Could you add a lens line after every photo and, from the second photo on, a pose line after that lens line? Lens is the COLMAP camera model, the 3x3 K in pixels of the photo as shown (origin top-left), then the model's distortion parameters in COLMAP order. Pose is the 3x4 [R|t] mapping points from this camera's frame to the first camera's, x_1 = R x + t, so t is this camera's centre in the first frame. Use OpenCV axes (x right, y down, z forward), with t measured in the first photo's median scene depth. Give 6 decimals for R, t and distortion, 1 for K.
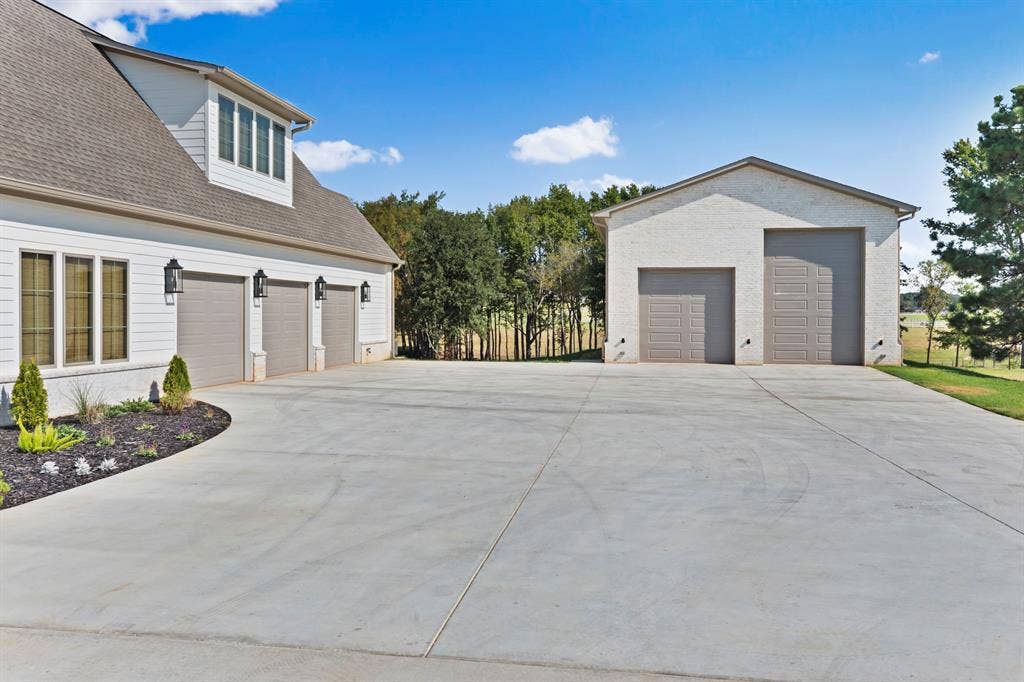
lens RADIAL K [[949.6, 0, 511.1], [0, 949.6, 326.1], [0, 0, 1]] dist [-0.000602, -0.000538]
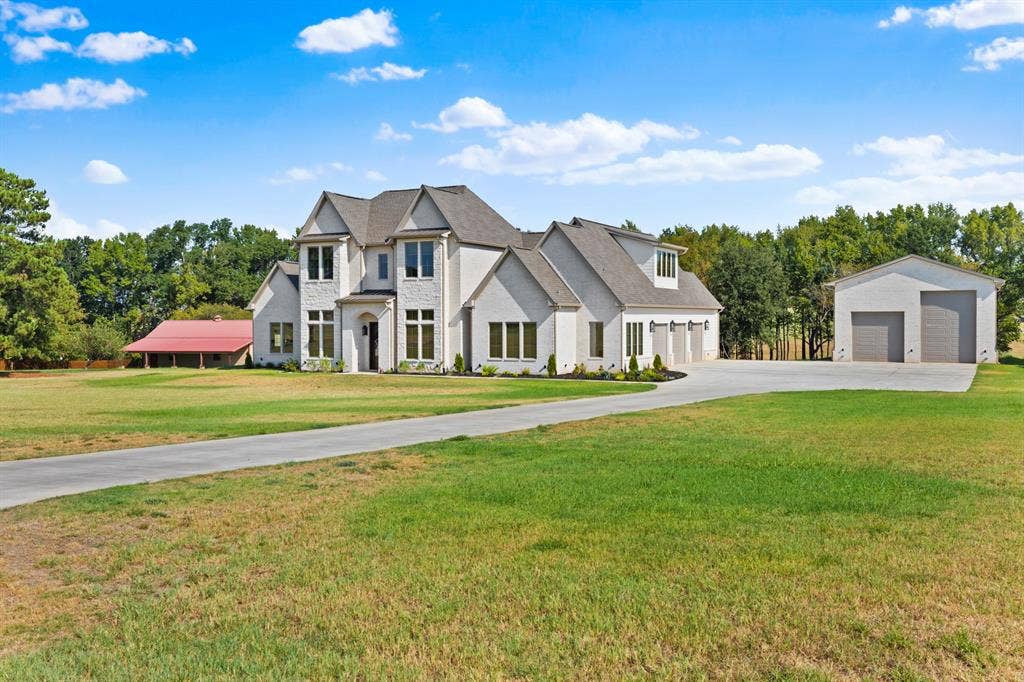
lens RADIAL K [[949.6, 0, 511.1], [0, 949.6, 326.1], [0, 0, 1]] dist [-0.000602, -0.000538]
pose [[0.955418, -0.002484, -0.295245, 0.038165], [-0.000313, 0.999956, -0.009427, -0.011989], [0.295256, 0.009099, 0.955375, -0.879871]]
